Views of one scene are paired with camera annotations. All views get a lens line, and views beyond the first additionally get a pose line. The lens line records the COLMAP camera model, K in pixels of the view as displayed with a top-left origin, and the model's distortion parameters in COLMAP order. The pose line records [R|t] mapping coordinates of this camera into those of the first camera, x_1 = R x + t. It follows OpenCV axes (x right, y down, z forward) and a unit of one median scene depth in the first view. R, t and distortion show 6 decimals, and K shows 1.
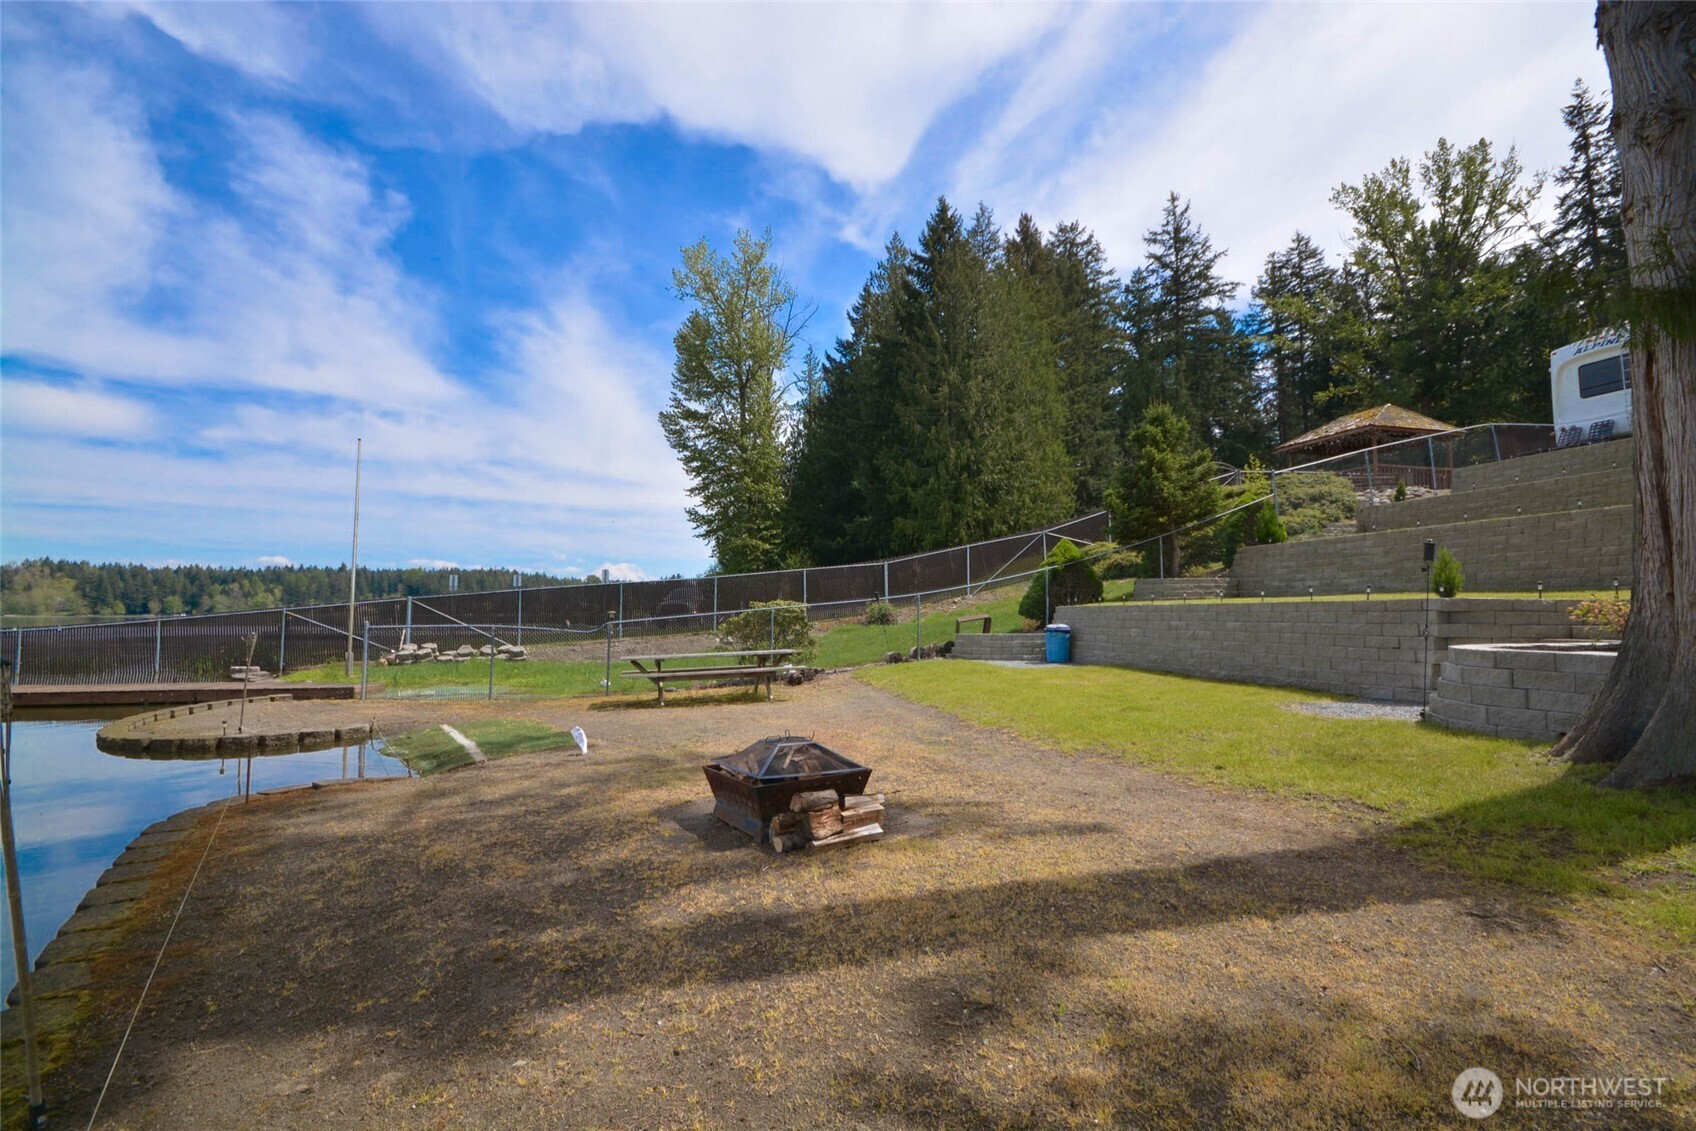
lens RADIAL K [[743.4, 0, 852.5], [0, 743.4, 558.9], [0, 0, 1]] dist [-0.002449, -0.000987]
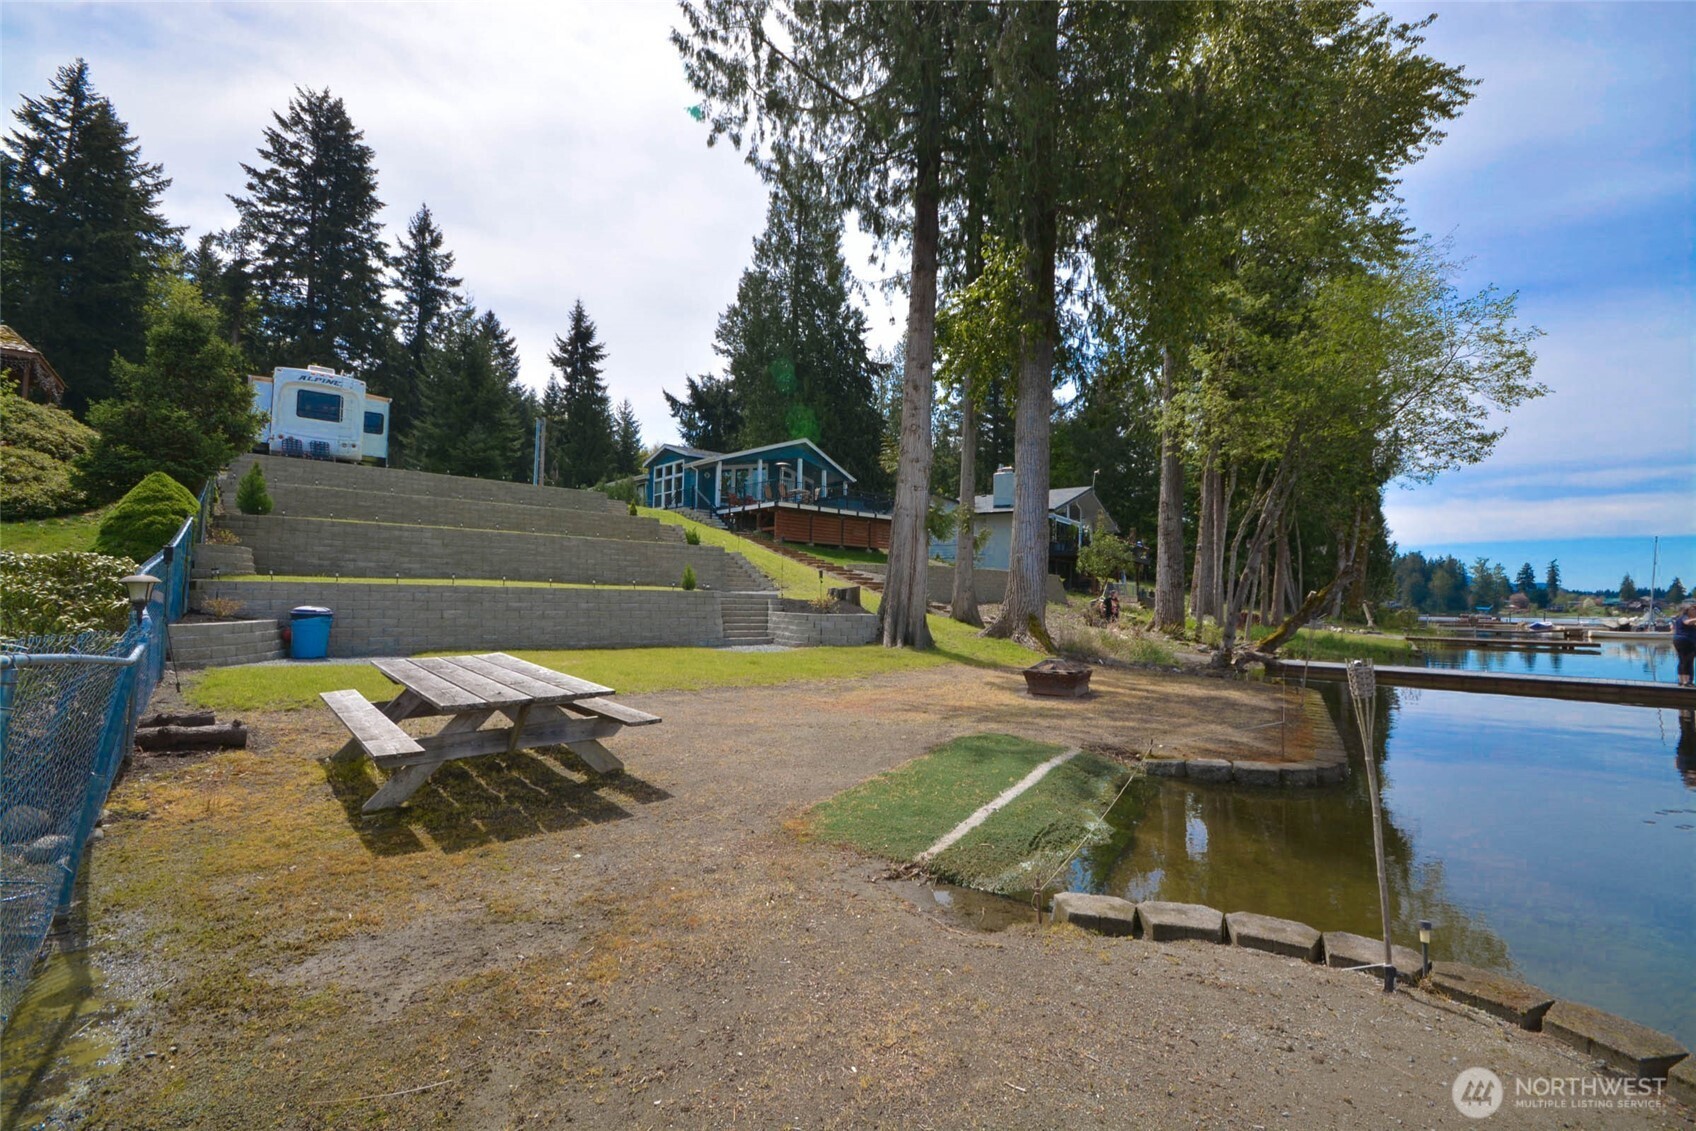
lens RADIAL K [[735.7, 0, 850.9], [0, 735.7, 575.4], [0, 0, 1]] dist [-0.015699, -0.000413]
pose [[-0.419218, 0.024695, 0.907550, -0.131926], [-0.078682, 0.994881, -0.063417, 0.013386], [-0.904470, -0.097994, -0.415129, 0.183148]]
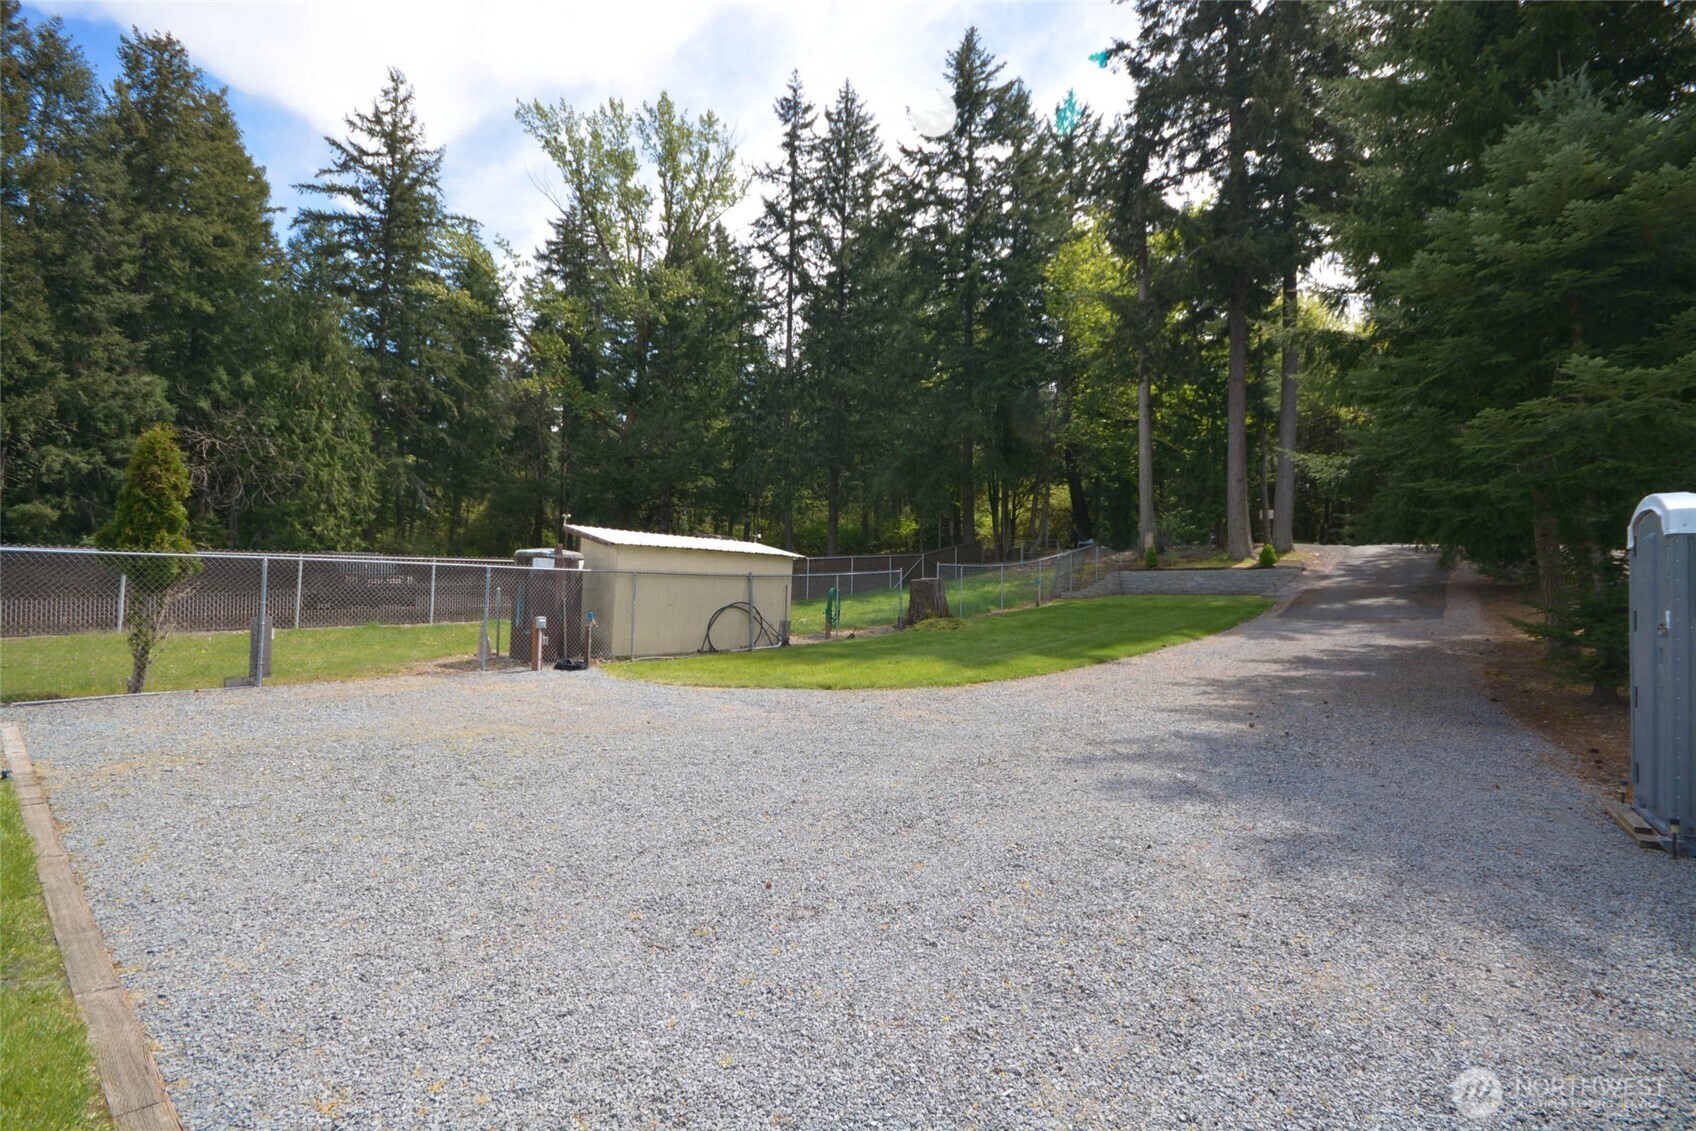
lens RADIAL K [[735.7, 0, 850.9], [0, 735.7, 575.4], [0, 0, 1]] dist [-0.015699, -0.000413]
pose [[0.817451, 0.047568, 0.574030, 0.524568], [-0.069206, 0.997476, 0.015895, -0.063127], [-0.571825, -0.052719, 0.818680, 0.196031]]
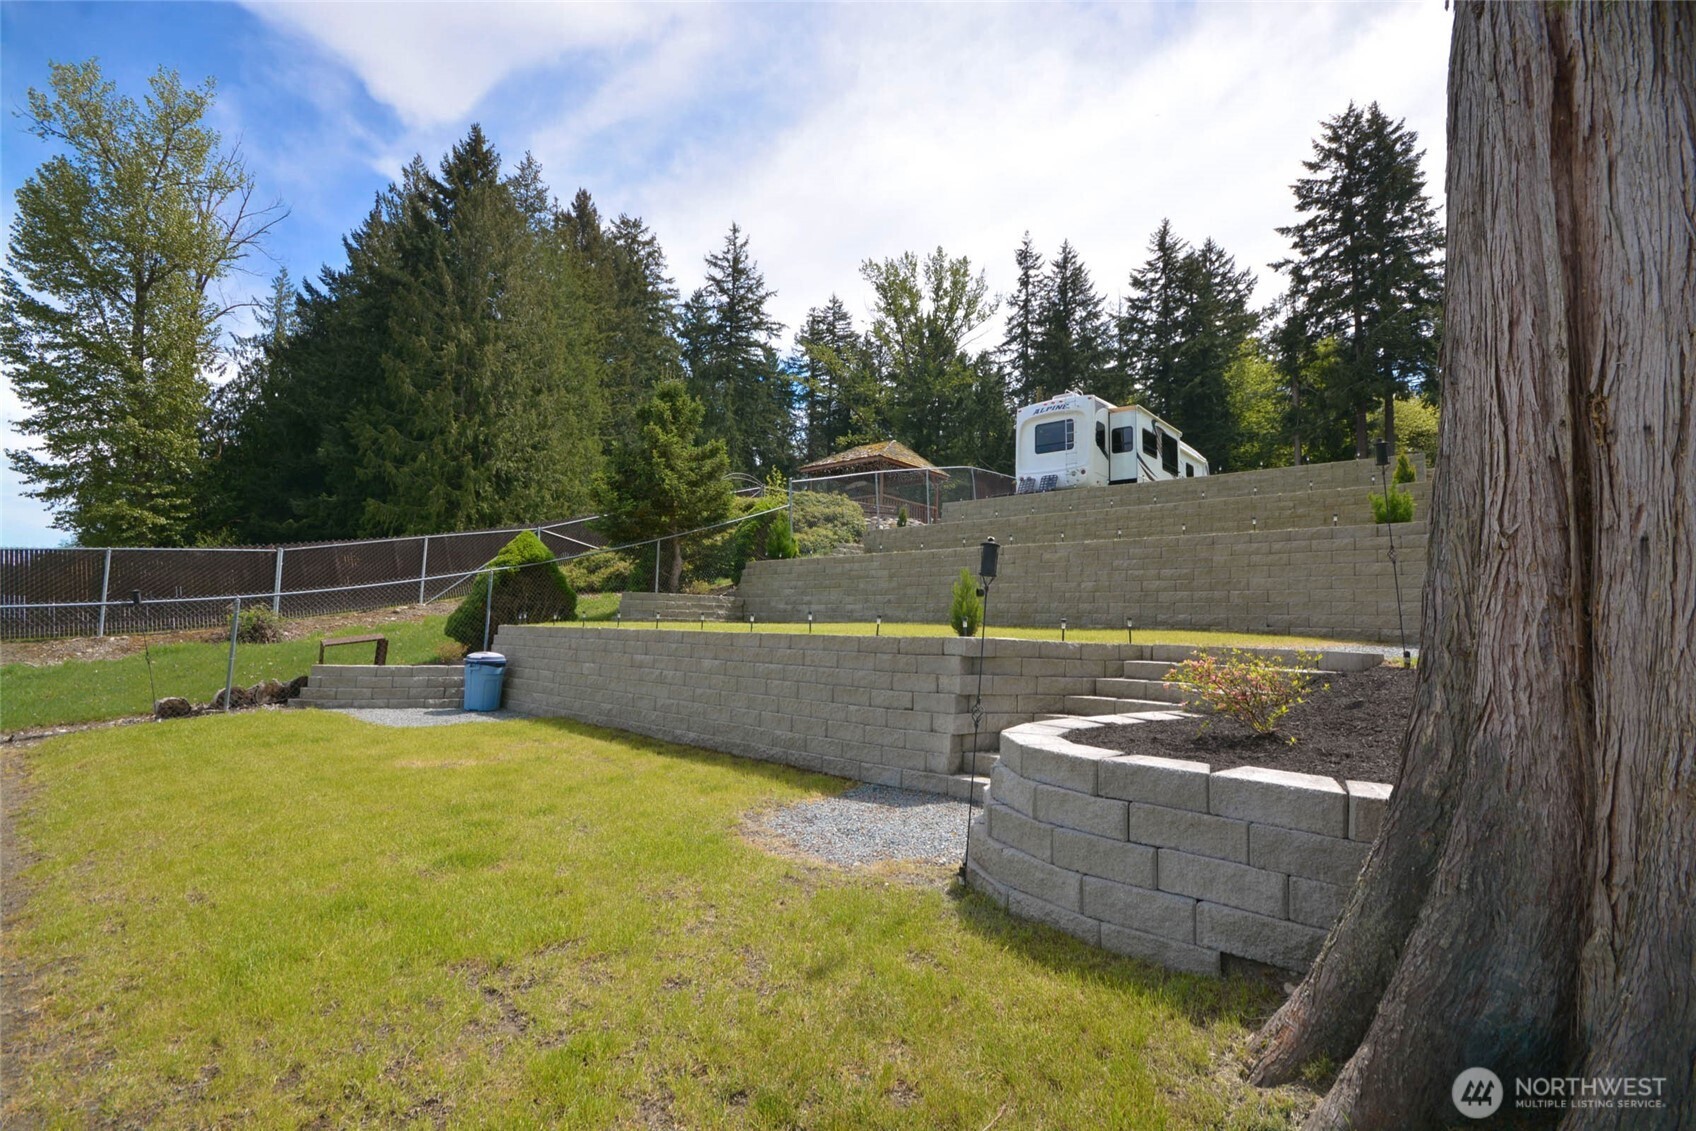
lens RADIAL K [[743.4, 0, 852.5], [0, 743.4, 558.9], [0, 0, 1]] dist [-0.002449, -0.000987]
pose [[0.828663, 0.078187, 0.554260, 0.039398], [-0.068018, 0.996924, -0.038940, 0.001713], [-0.555600, -0.005432, 0.831432, 0.060468]]
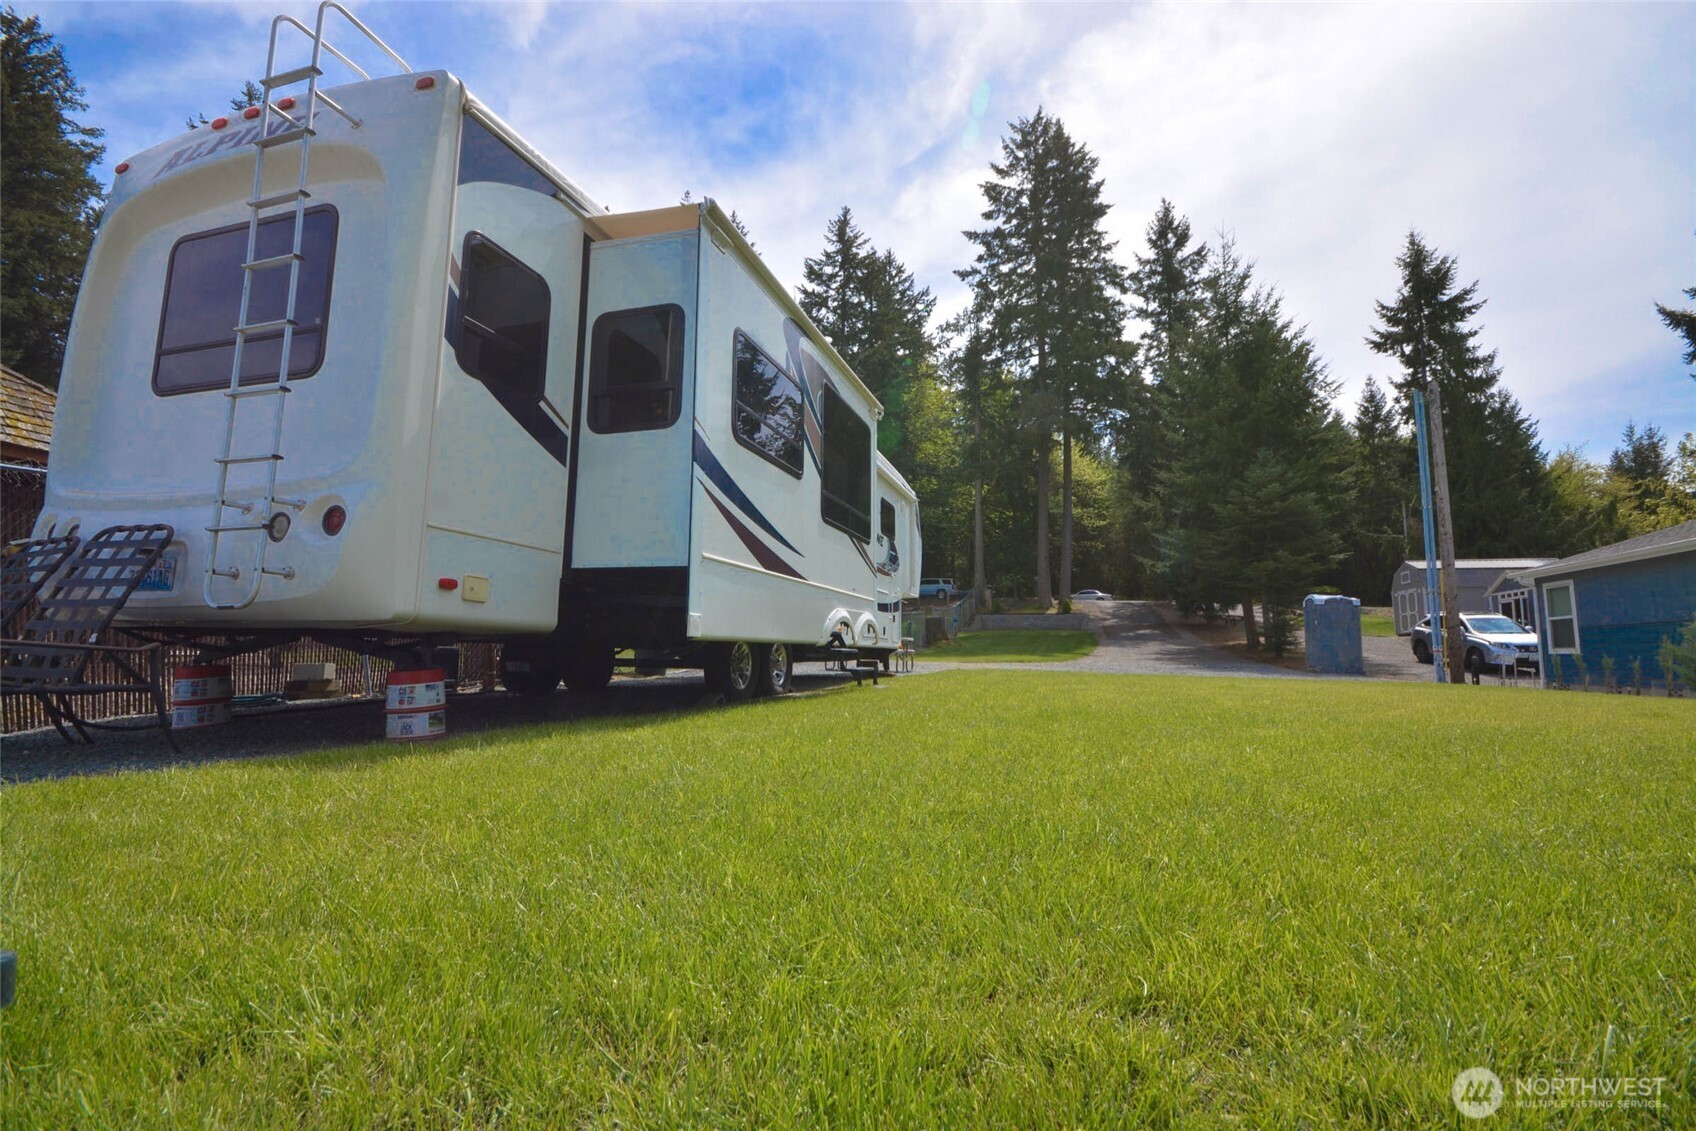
lens RADIAL K [[743.4, 0, 852.5], [0, 743.4, 558.9], [0, 0, 1]] dist [-0.002449, -0.000987]
pose [[0.527310, 0.118240, 0.841406, 0.258953], [-0.074316, 0.992893, -0.092953, -0.047211], [-0.846417, -0.013515, 0.532350, 0.206662]]
